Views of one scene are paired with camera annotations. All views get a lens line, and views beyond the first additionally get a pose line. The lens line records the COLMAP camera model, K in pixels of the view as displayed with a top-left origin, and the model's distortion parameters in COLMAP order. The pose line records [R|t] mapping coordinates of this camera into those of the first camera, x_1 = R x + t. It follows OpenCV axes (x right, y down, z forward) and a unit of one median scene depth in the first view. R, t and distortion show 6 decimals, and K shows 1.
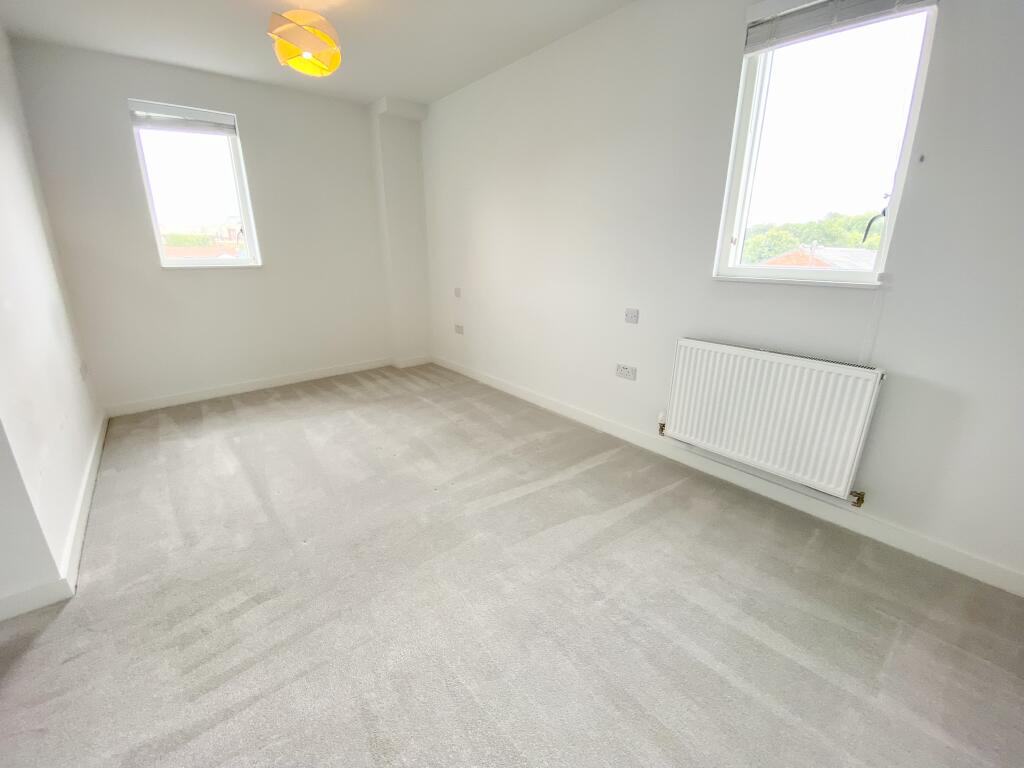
lens RADIAL K [[436.3, 0, 512.0], [0, 436.3, 389.6], [0, 0, 1]] dist [0.034549, -0.029264]
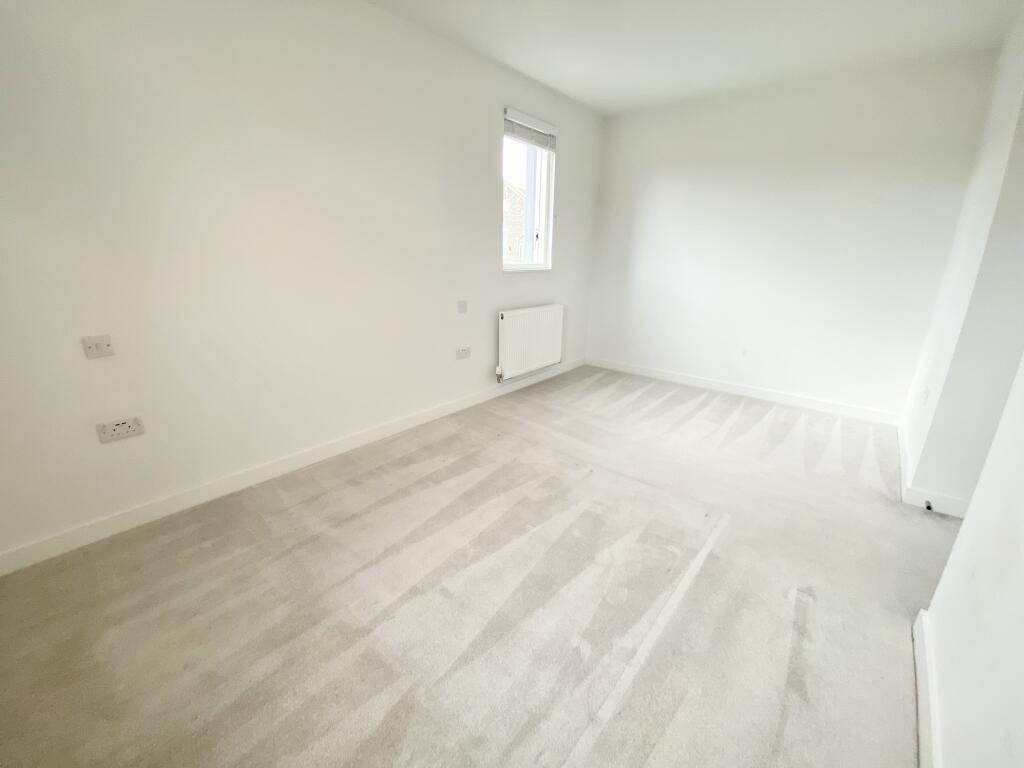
lens RADIAL K [[436.3, 0, 512.0], [0, 436.3, 389.6], [0, 0, 1]] dist [0.034549, -0.029264]
pose [[-0.235448, -0.302677, 0.923553, -0.944990], [0.265813, 0.893981, 0.360751, -0.361053], [-0.934830, 0.330430, -0.130031, 1.095233]]
